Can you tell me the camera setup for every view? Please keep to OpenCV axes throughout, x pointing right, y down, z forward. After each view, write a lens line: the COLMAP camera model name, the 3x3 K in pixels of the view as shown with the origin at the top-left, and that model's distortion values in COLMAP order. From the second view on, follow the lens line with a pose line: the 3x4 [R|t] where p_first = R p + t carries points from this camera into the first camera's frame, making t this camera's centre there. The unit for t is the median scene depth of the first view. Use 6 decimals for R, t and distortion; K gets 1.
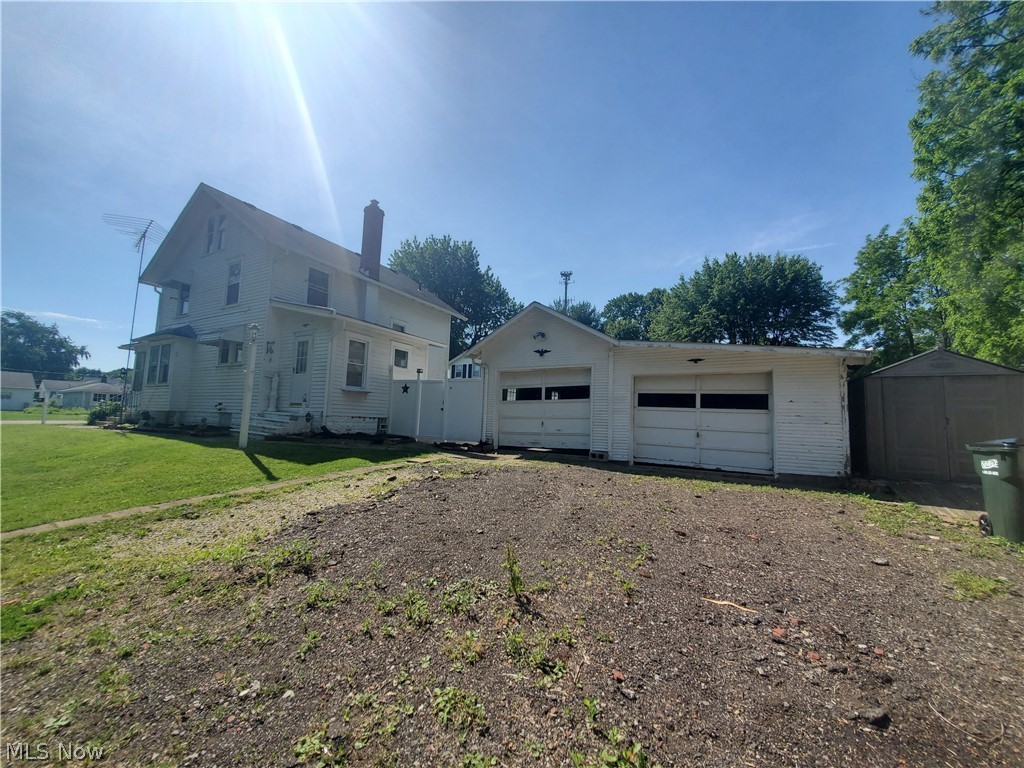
lens RADIAL K [[404.2, 0, 518.4], [0, 404.2, 384.6], [0, 0, 1]] dist [0.006451, -0.001623]
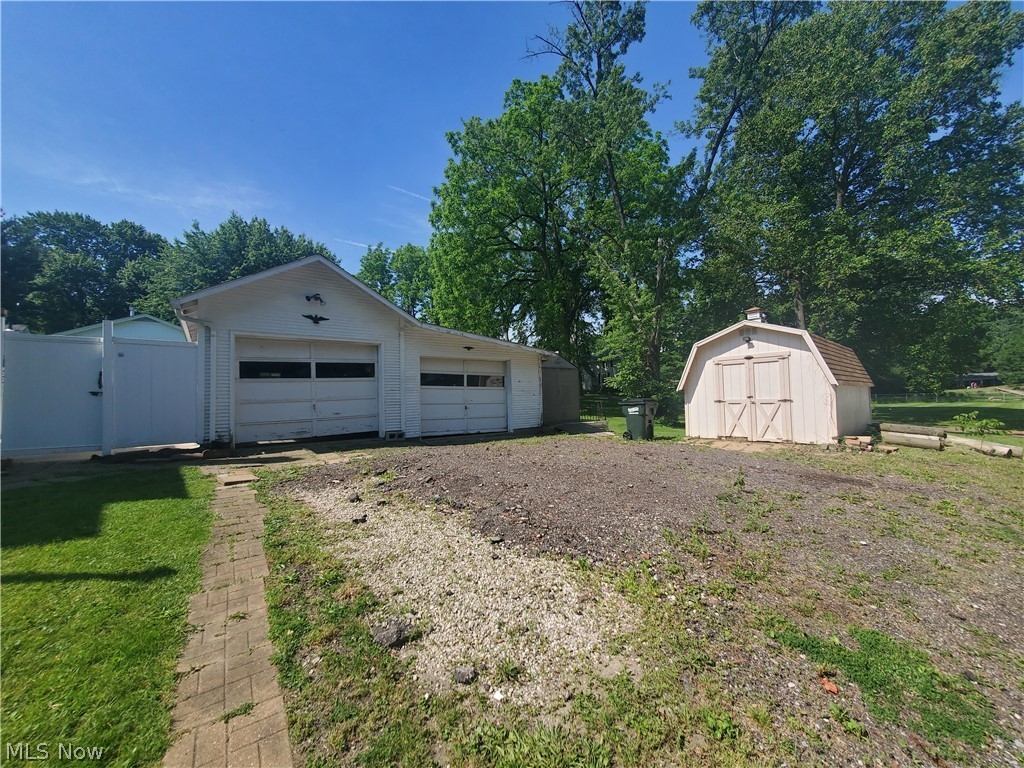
lens RADIAL K [[404.2, 0, 518.2], [0, 404.2, 381.7], [0, 0, 1]] dist [0.006451, -0.001623]
pose [[0.371699, -0.002431, 0.928350, -0.608511], [-0.051041, 0.998431, 0.023050, 0.006406], [-0.926949, -0.055952, 0.370991, 0.362836]]
